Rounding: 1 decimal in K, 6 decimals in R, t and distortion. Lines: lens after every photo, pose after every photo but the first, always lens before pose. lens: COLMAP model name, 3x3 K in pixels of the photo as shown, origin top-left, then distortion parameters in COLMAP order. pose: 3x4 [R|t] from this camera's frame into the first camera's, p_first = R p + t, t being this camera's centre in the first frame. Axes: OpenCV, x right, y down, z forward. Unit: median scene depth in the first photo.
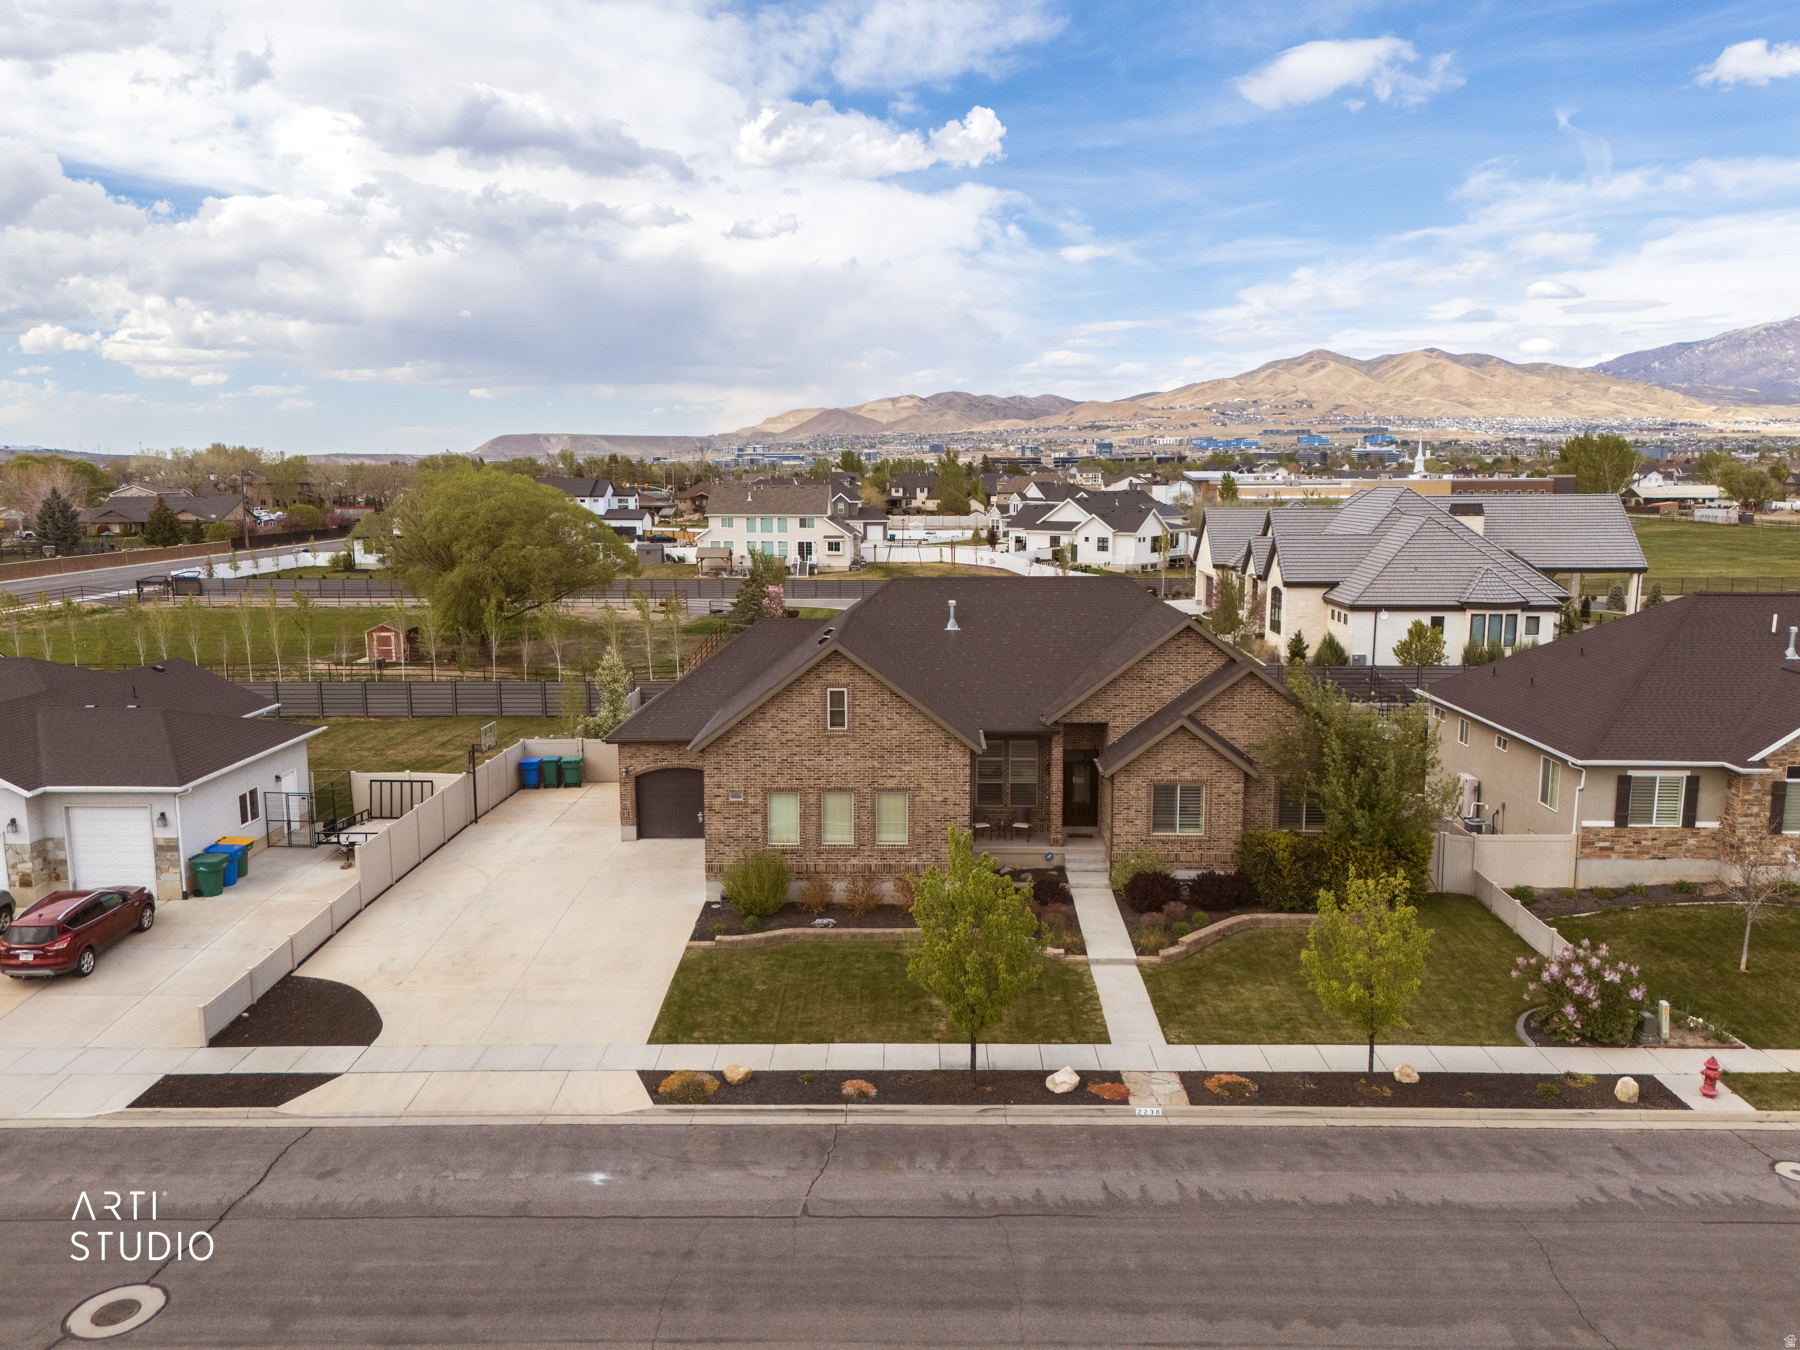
lens RADIAL K [[1321.5, 0, 906.6], [0, 1321.5, 679.5], [0, 0, 1]] dist [0.077002, -0.076440]
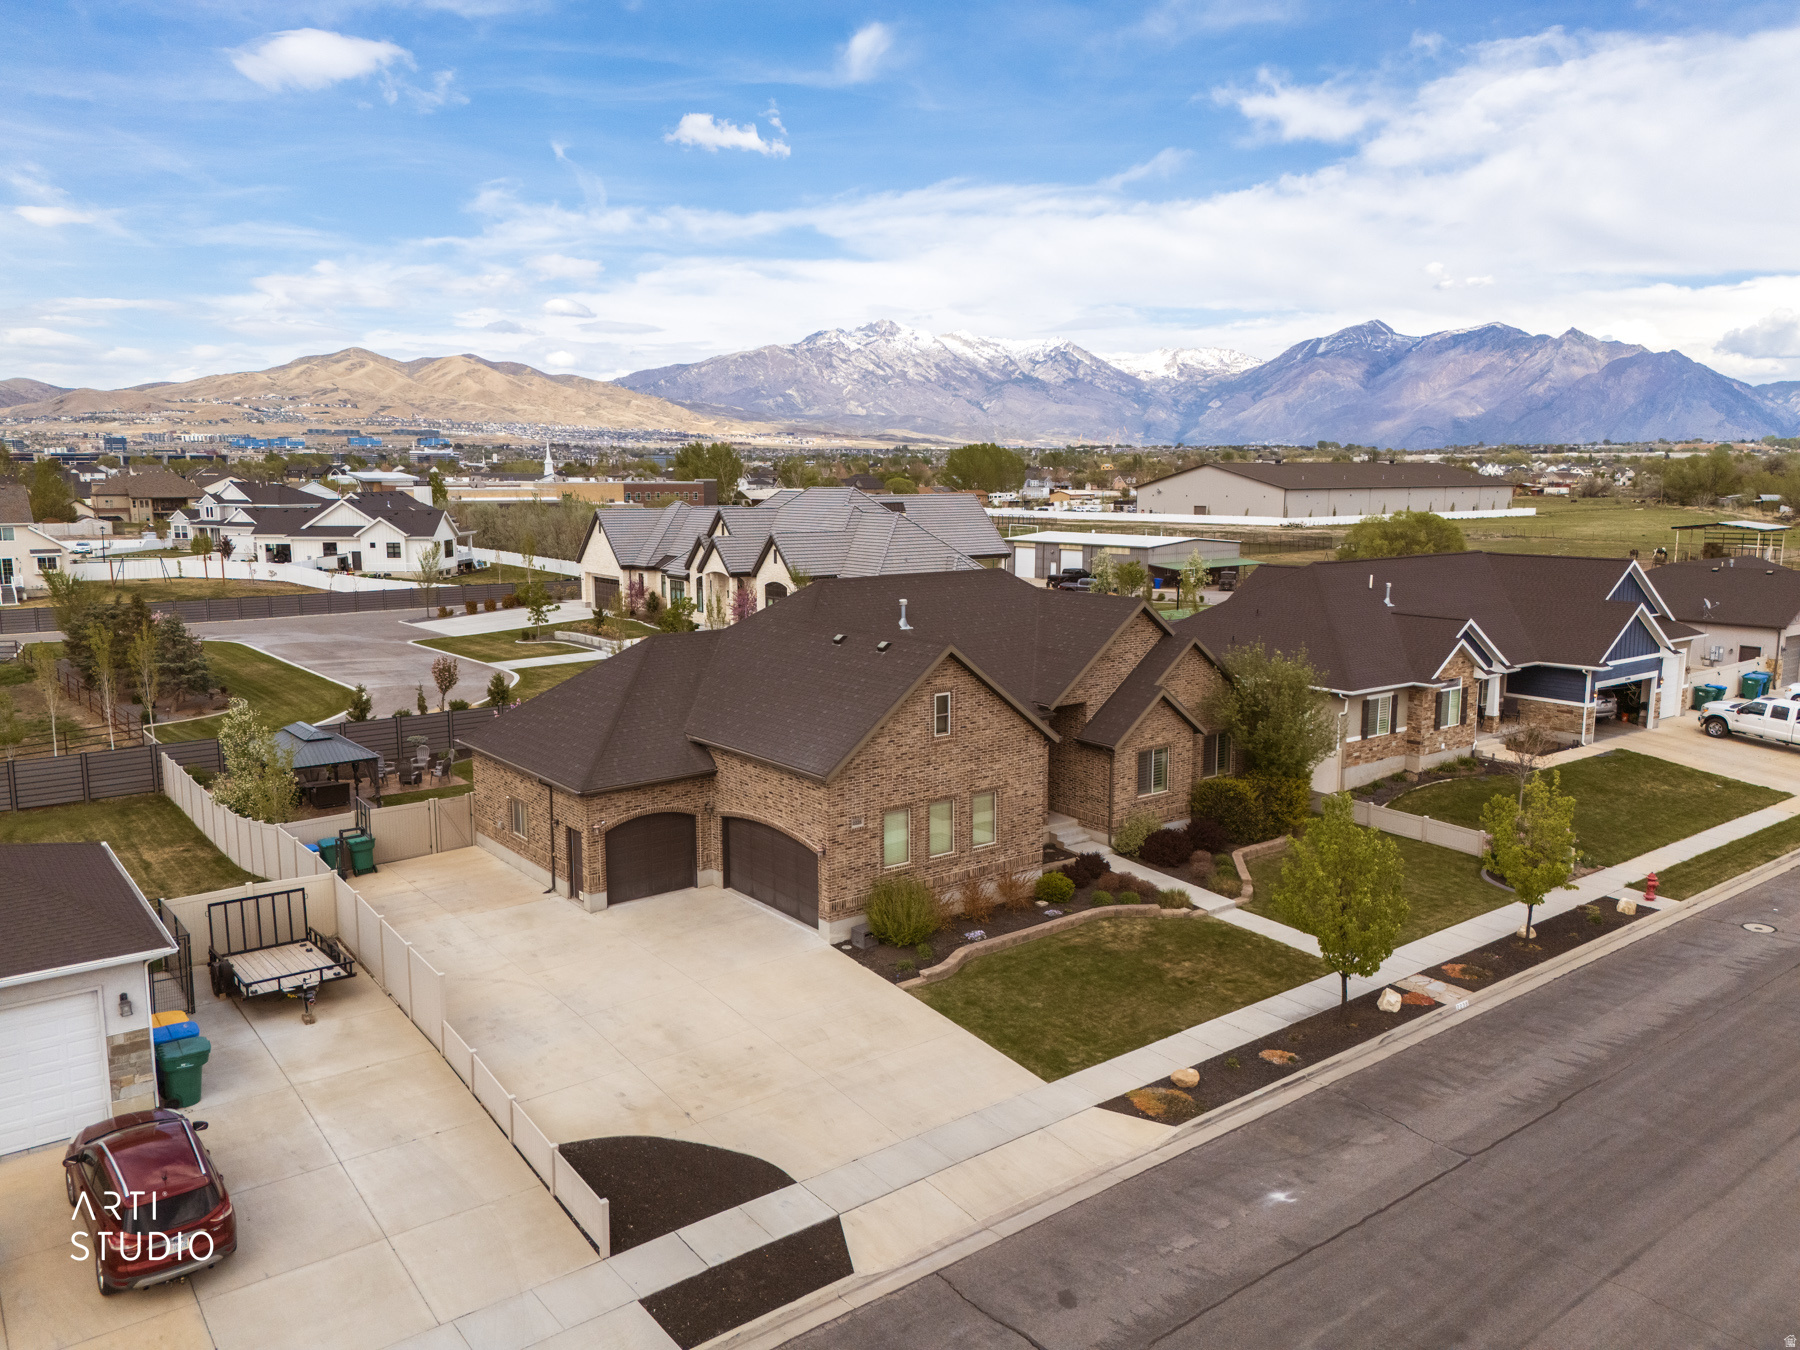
lens RADIAL K [[1321.5, 0, 906.6], [0, 1321.5, 679.5], [0, 0, 1]] dist [0.077002, -0.076440]
pose [[0.778930, -0.095259, 0.619834, -0.625588], [0.096600, 0.994825, 0.031494, -0.033502], [-0.619626, 0.035344, 0.784101, 0.248833]]
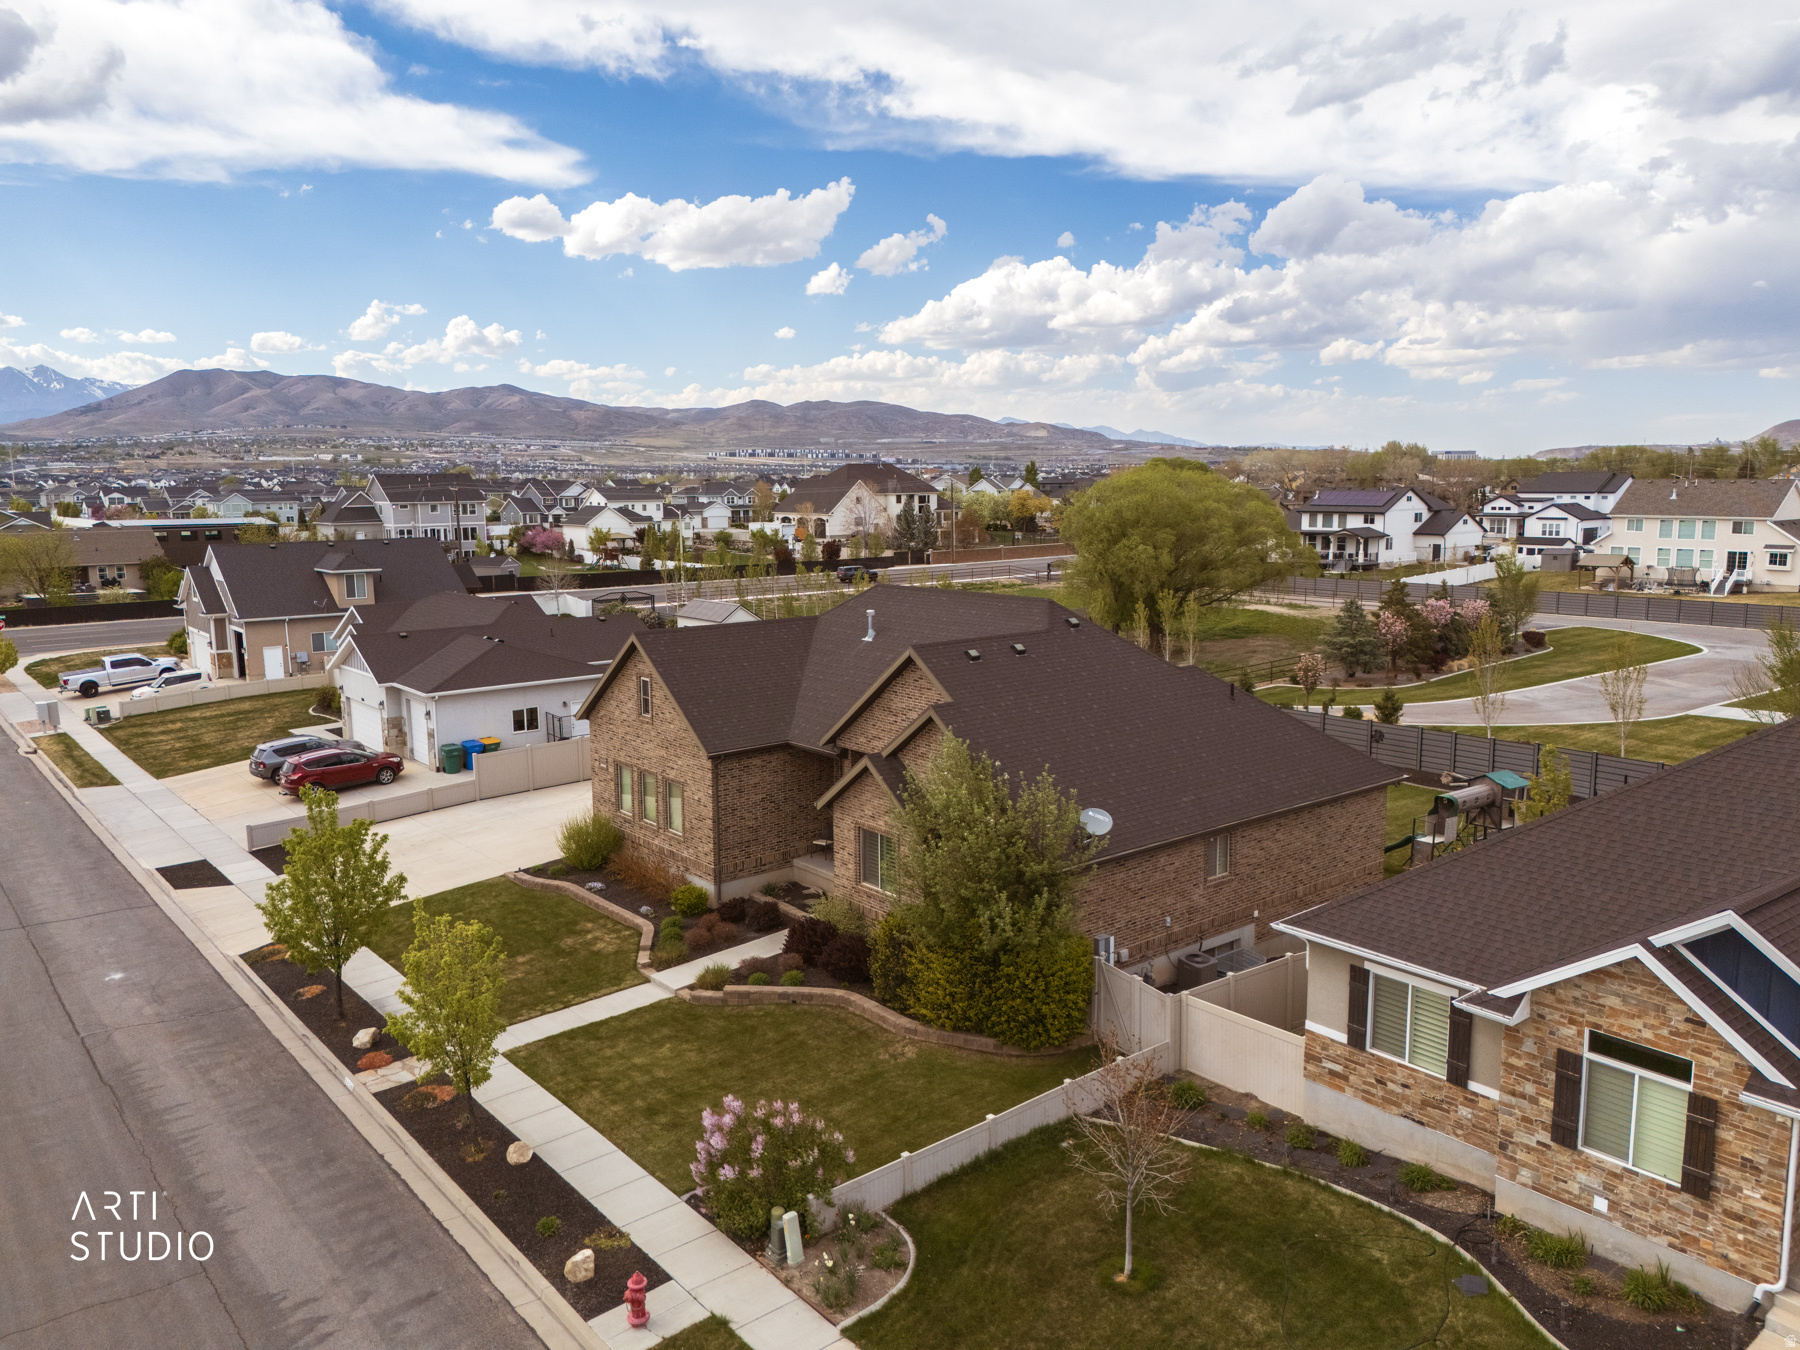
lens RADIAL K [[1321.5, 0, 906.6], [0, 1321.5, 679.5], [0, 0, 1]] dist [0.077002, -0.076440]
pose [[0.646312, 0.115624, -0.754262, 0.846660], [-0.112198, 0.992110, 0.055944, -0.071788], [0.754779, 0.048469, 0.654186, 0.426057]]
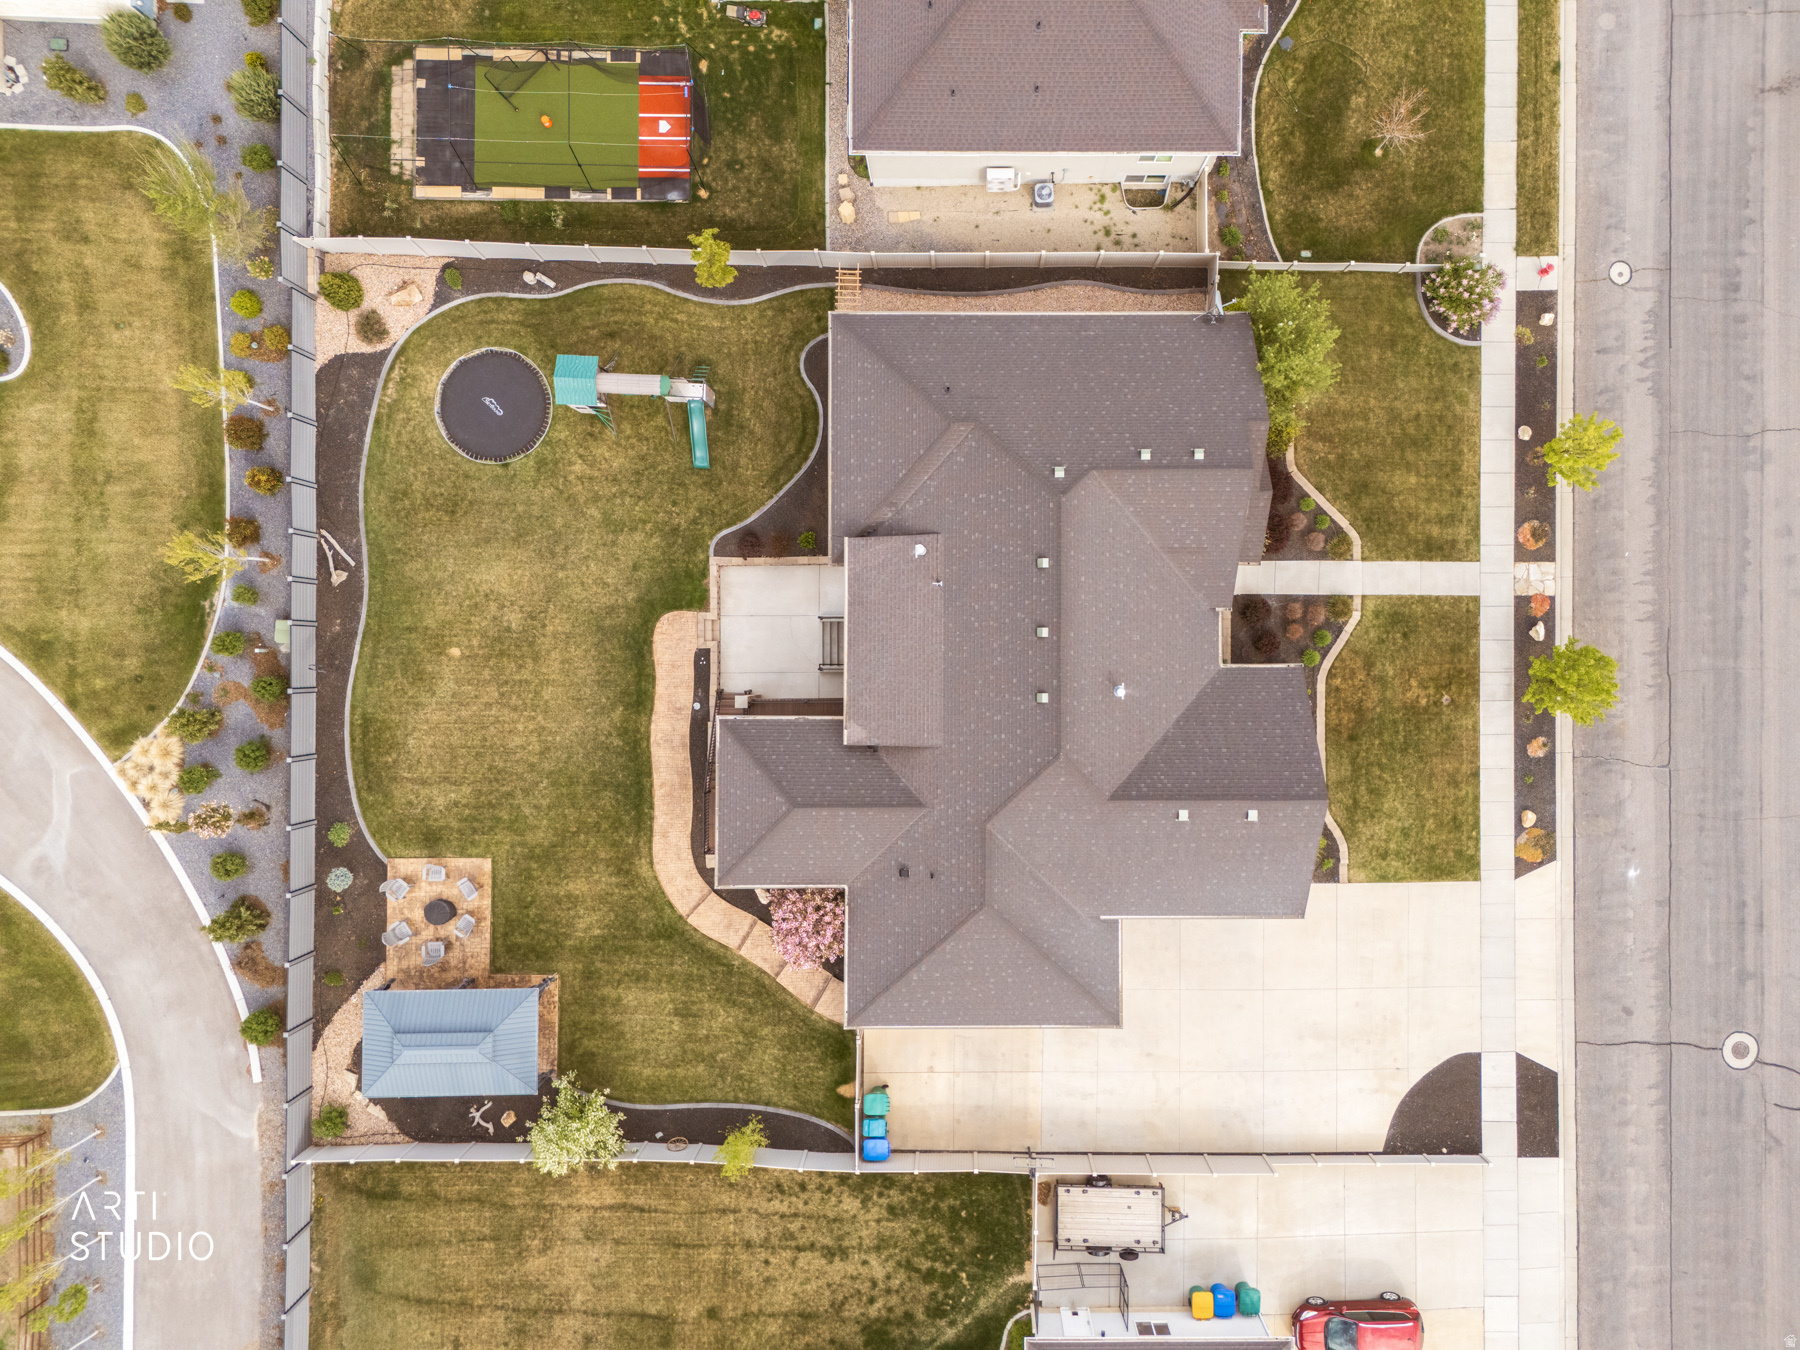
lens RADIAL K [[1317.7, 0, 906.3], [0, 1317.7, 692.2], [0, 0, 1]] dist [0.087376, -0.095751]
pose [[-0.016589, -0.999835, 0.007392, 0.026398], [0.146042, 0.004891, 0.989266, -1.102813], [-0.989139, 0.017491, 0.145937, 1.108743]]
